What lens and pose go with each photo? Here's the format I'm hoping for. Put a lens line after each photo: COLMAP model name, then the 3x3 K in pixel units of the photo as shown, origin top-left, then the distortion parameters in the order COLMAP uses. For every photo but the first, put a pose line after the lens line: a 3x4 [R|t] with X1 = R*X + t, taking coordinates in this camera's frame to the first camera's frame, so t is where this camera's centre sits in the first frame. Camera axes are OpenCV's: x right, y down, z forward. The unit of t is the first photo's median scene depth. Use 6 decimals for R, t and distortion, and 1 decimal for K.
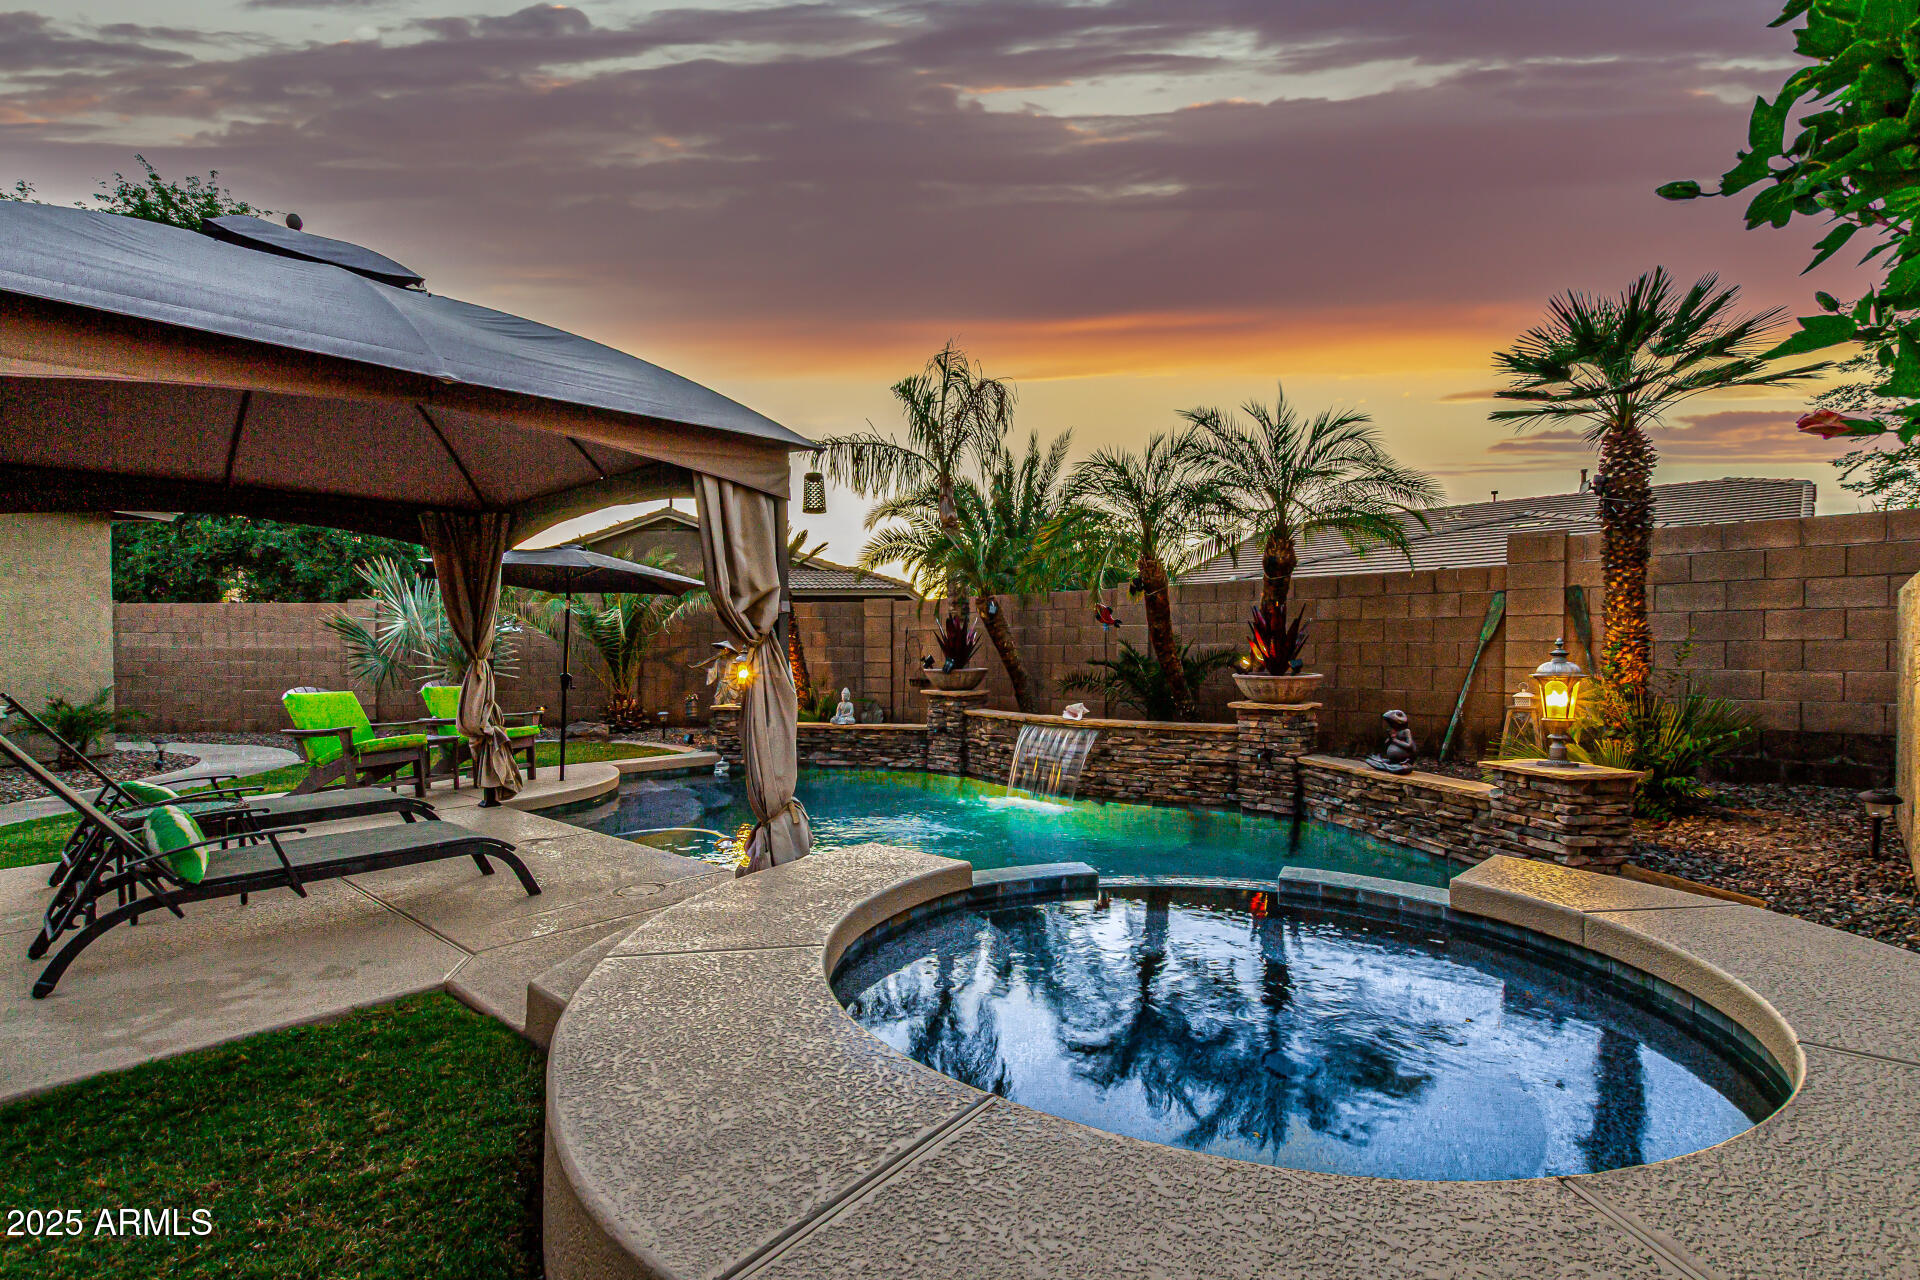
lens RADIAL K [[892.9, 0, 959.1], [0, 892.9, 669.3], [0, 0, 1]] dist [0.000938, 0.000268]
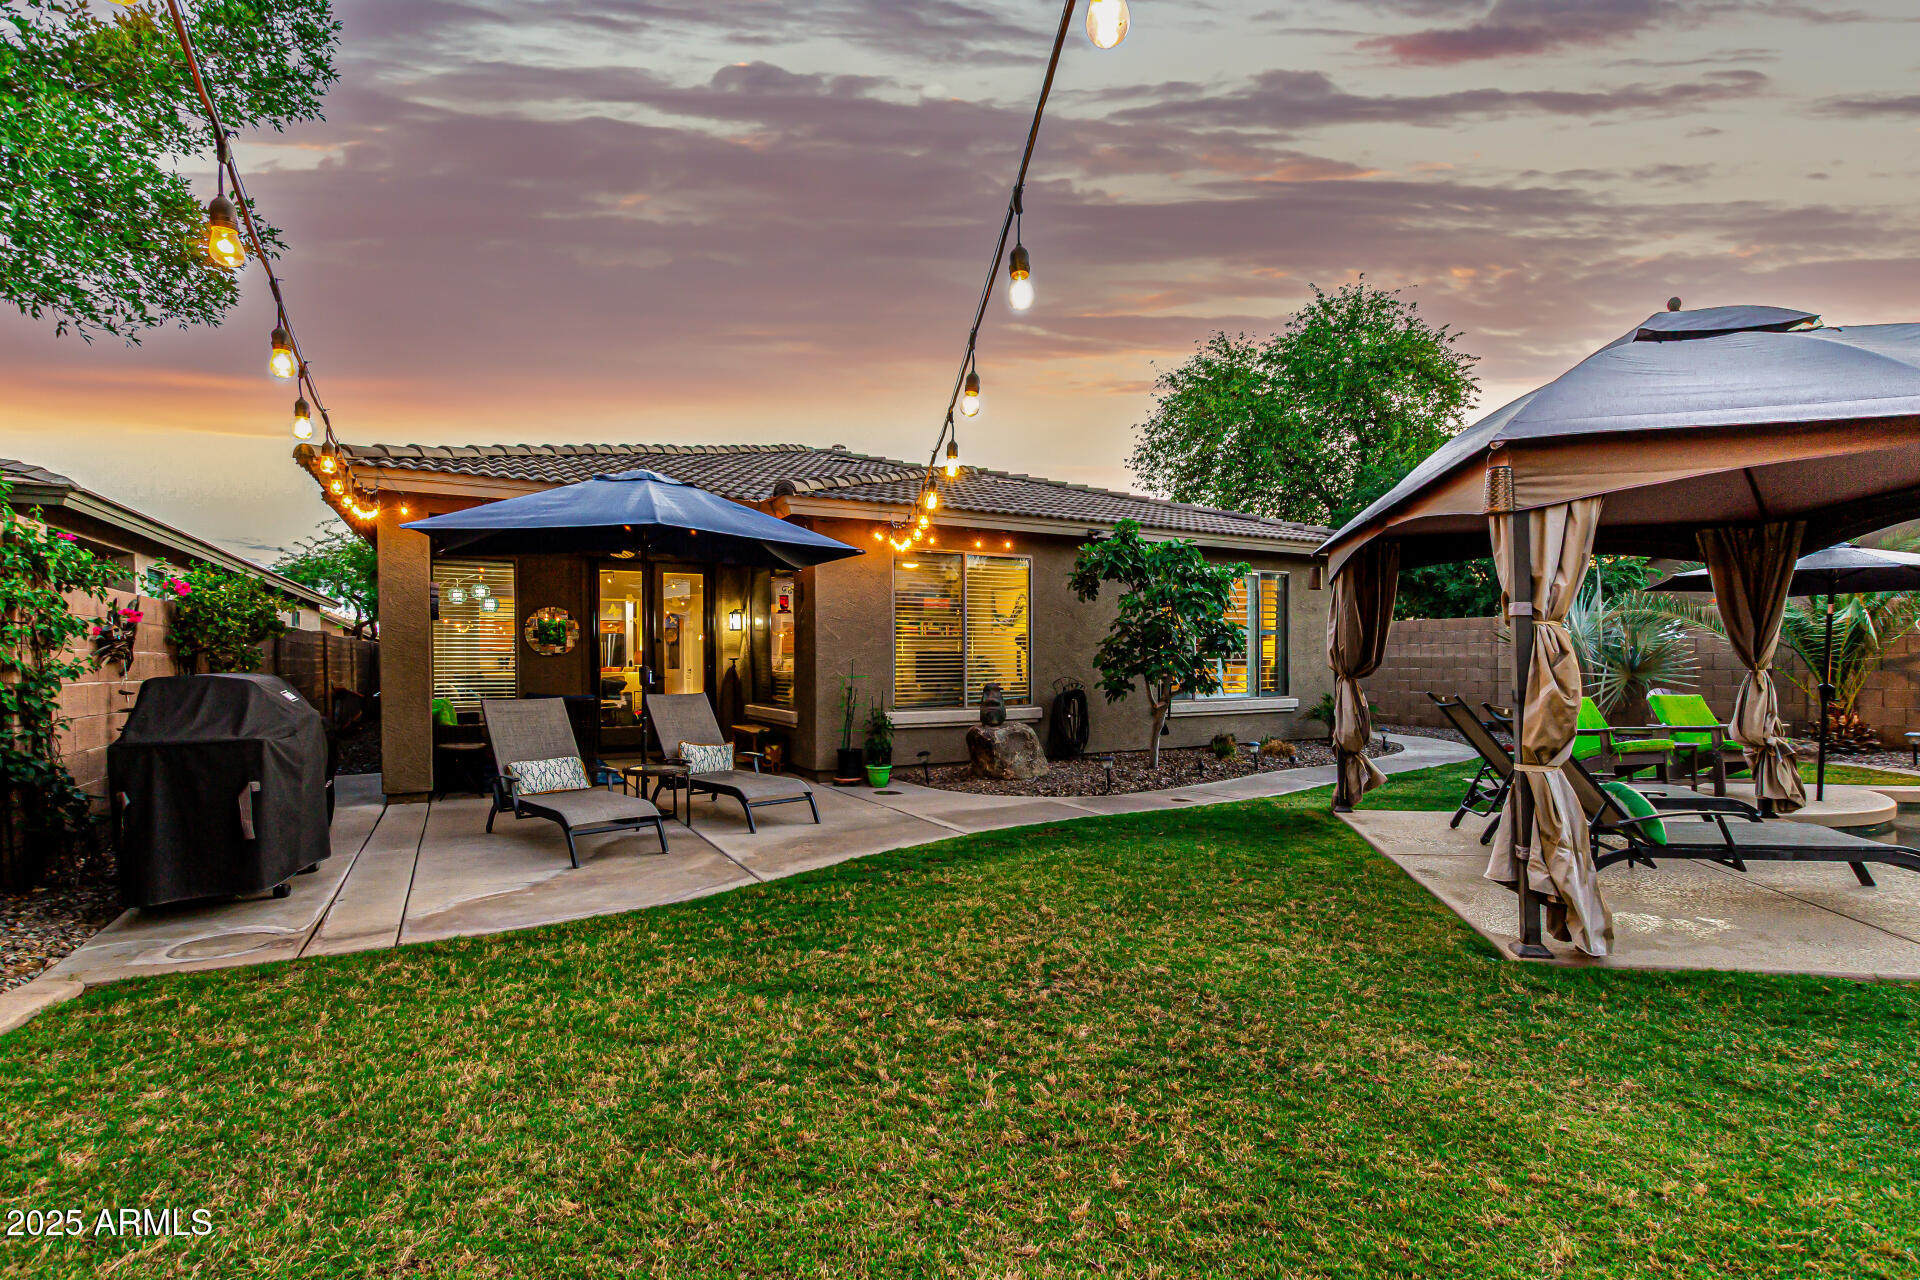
lens RADIAL K [[892.9, 0, 959.1], [0, 892.9, 669.3], [0, 0, 1]] dist [0.000938, 0.000268]
pose [[0.515444, 0.001896, -0.856921, -0.143225], [-0.008113, 0.999964, -0.002668, -0.000345], [0.856885, 0.008327, 0.515441, -0.274851]]
